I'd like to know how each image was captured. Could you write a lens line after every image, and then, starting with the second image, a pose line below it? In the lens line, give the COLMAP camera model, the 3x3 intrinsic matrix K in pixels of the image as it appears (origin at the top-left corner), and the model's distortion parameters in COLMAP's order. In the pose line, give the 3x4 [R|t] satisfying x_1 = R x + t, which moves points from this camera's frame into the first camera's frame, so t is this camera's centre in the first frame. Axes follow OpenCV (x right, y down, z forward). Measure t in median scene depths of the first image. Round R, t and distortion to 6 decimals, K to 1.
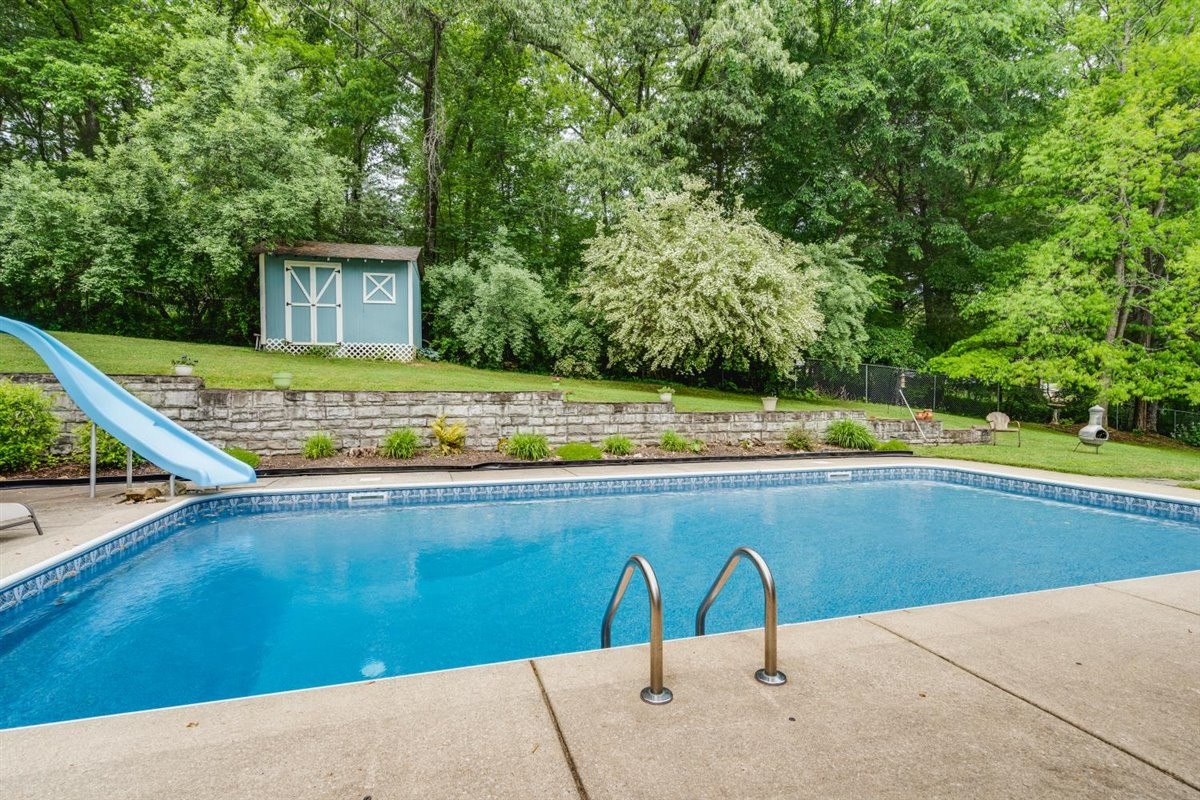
lens RADIAL K [[559.4, 0, 598.8], [0, 559.4, 396.7], [0, 0, 1]] dist [-0.000557, 0.000416]
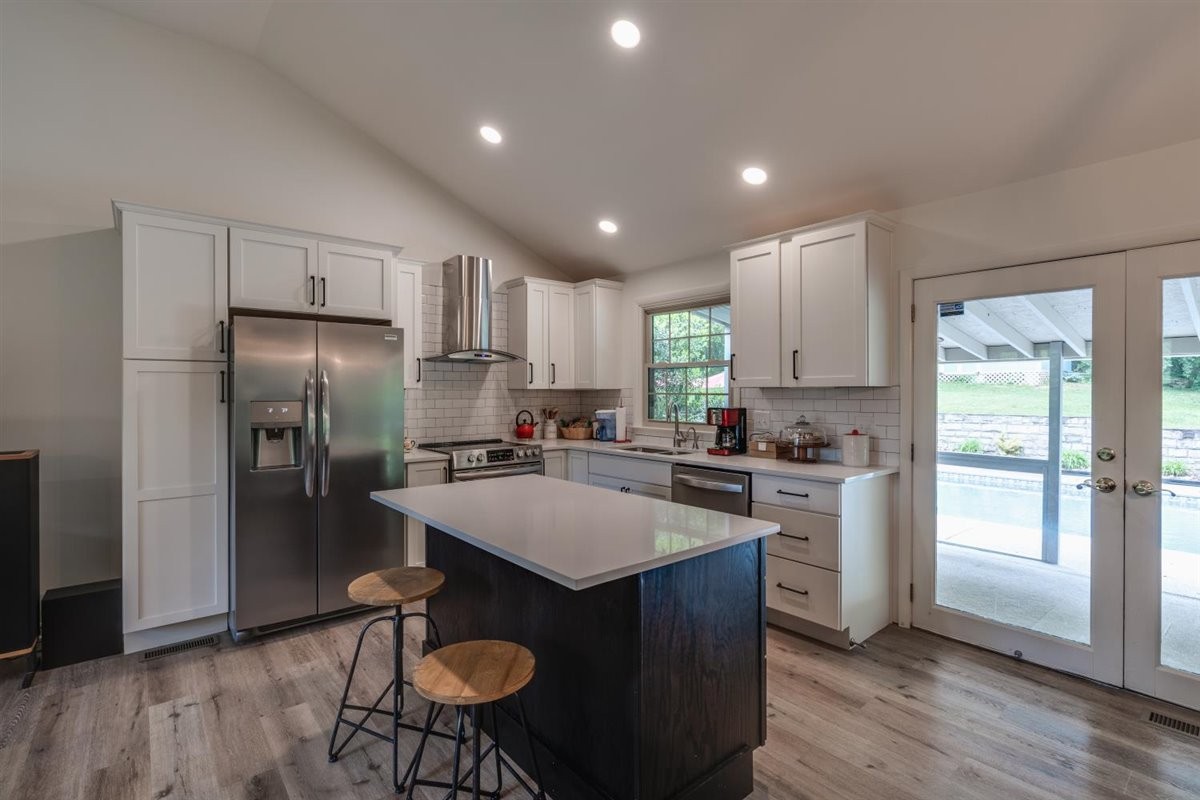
lens RADIAL K [[559.4, 0, 598.6], [0, 559.4, 397.0], [0, 0, 1]] dist [-0.000557, 0.000416]
pose [[0.385786, 0.003123, -0.922583, 0.662293], [-0.012027, 0.999926, -0.001644, -0.041940], [0.922510, 0.011730, 0.385795, -0.553887]]
